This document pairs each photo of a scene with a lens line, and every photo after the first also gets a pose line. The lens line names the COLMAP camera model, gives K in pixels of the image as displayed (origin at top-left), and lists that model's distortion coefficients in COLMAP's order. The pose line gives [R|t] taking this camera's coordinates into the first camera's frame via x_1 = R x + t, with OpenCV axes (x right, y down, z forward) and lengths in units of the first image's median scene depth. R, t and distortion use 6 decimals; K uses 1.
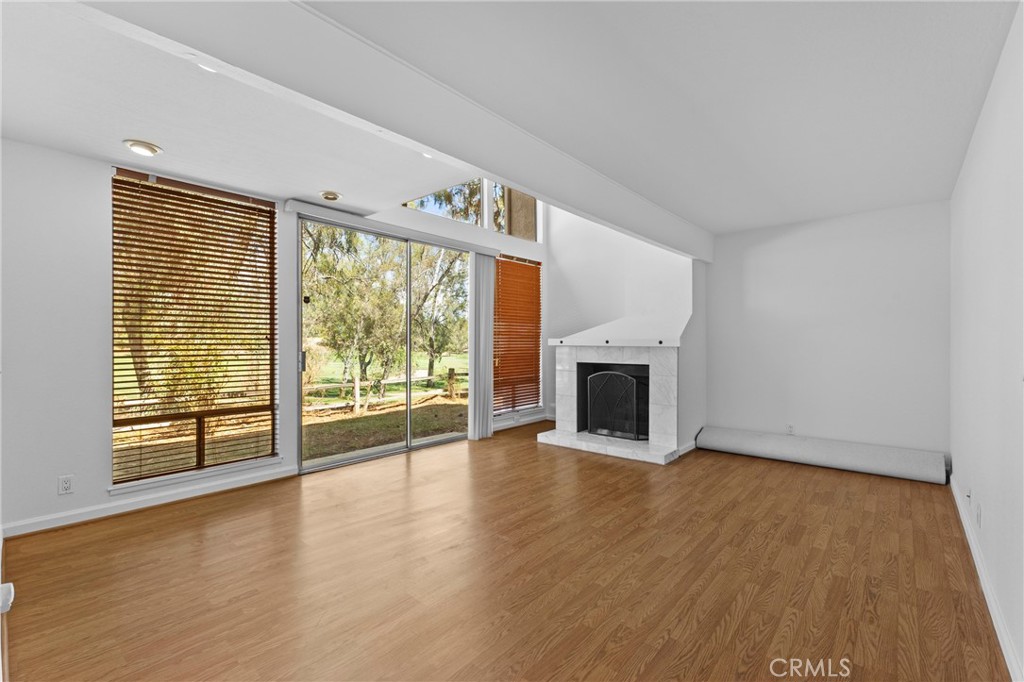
lens RADIAL K [[441.3, 0, 513.9], [0, 441.3, 347.8], [0, 0, 1]] dist [0.008358, -0.000218]
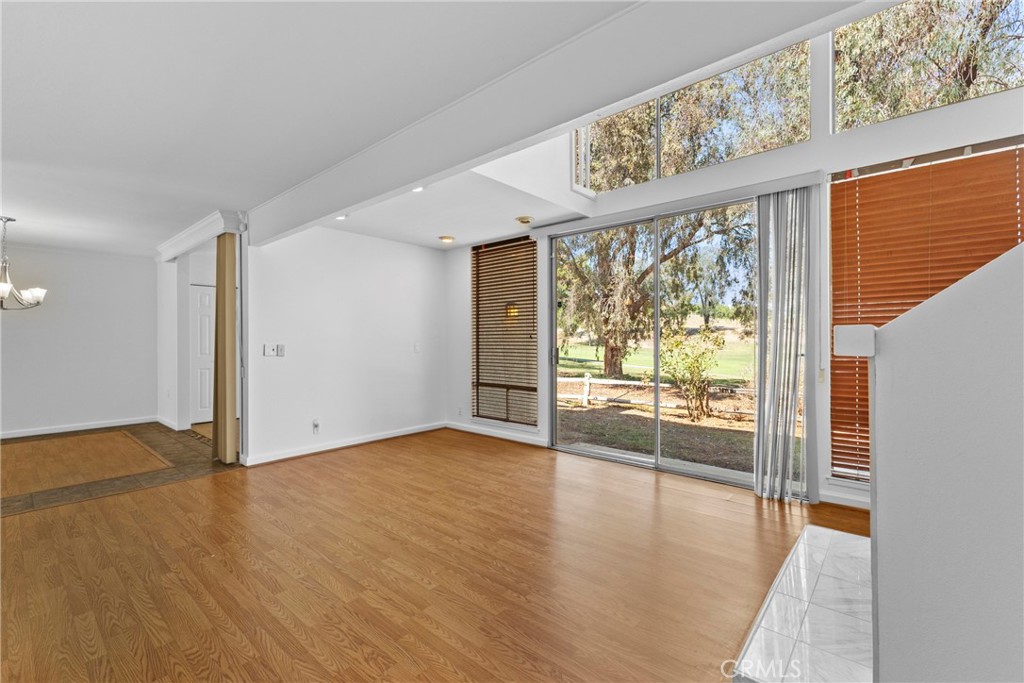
lens RADIAL K [[441.3, 0, 514.3], [0, 441.3, 337.7], [0, 0, 1]] dist [0.008358, -0.000218]
pose [[0.003214, -0.001118, -0.999994, 0.969734], [-0.003822, 0.999992, -0.001130, -0.020718], [0.999988, 0.003826, 0.003210, 1.167048]]
